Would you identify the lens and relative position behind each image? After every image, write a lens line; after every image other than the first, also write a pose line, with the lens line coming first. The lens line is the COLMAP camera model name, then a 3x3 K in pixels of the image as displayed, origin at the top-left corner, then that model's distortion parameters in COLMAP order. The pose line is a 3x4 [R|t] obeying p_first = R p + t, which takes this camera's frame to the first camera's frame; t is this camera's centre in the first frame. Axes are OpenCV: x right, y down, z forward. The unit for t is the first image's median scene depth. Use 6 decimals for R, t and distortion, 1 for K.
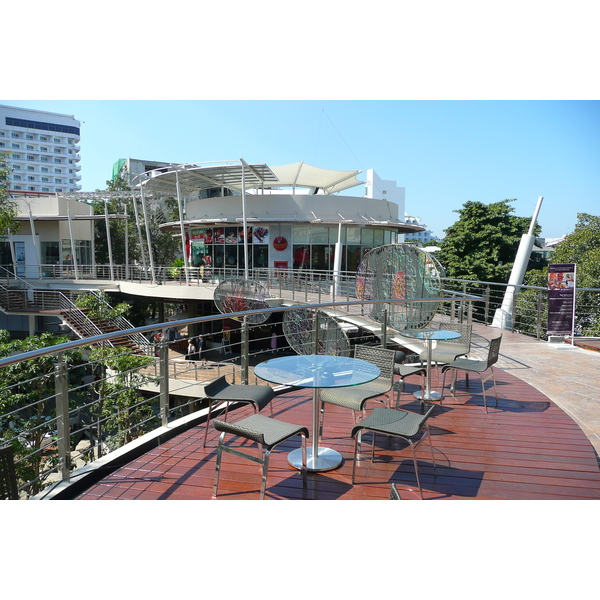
lens RADIAL K [[493.5, 0, 300.0], [0, 493.5, 300.0], [0, 0, 1]] dist [0.003387, -0.001780]
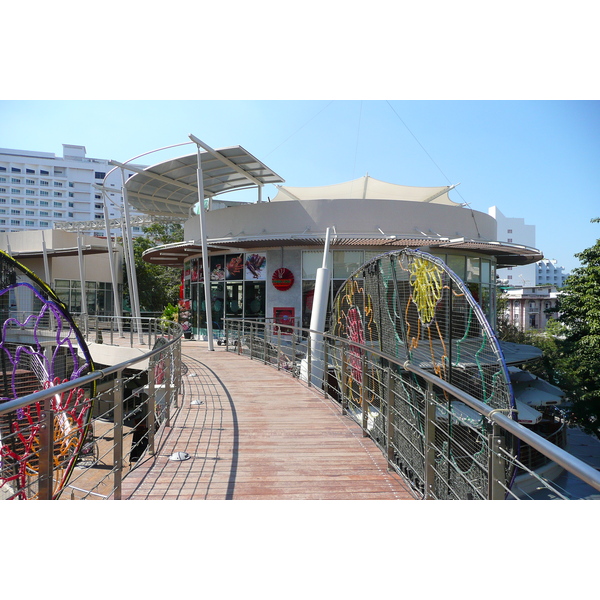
lens RADIAL K [[493.5, 0, 300.0], [0, 493.5, 300.0], [0, 0, 1]] dist [0.003387, -0.001780]
pose [[0.970478, -0.002955, -0.241172, 0.127624], [-0.019686, 0.995618, -0.091414, -0.031695], [0.240385, 0.093463, 0.966168, 0.402651]]
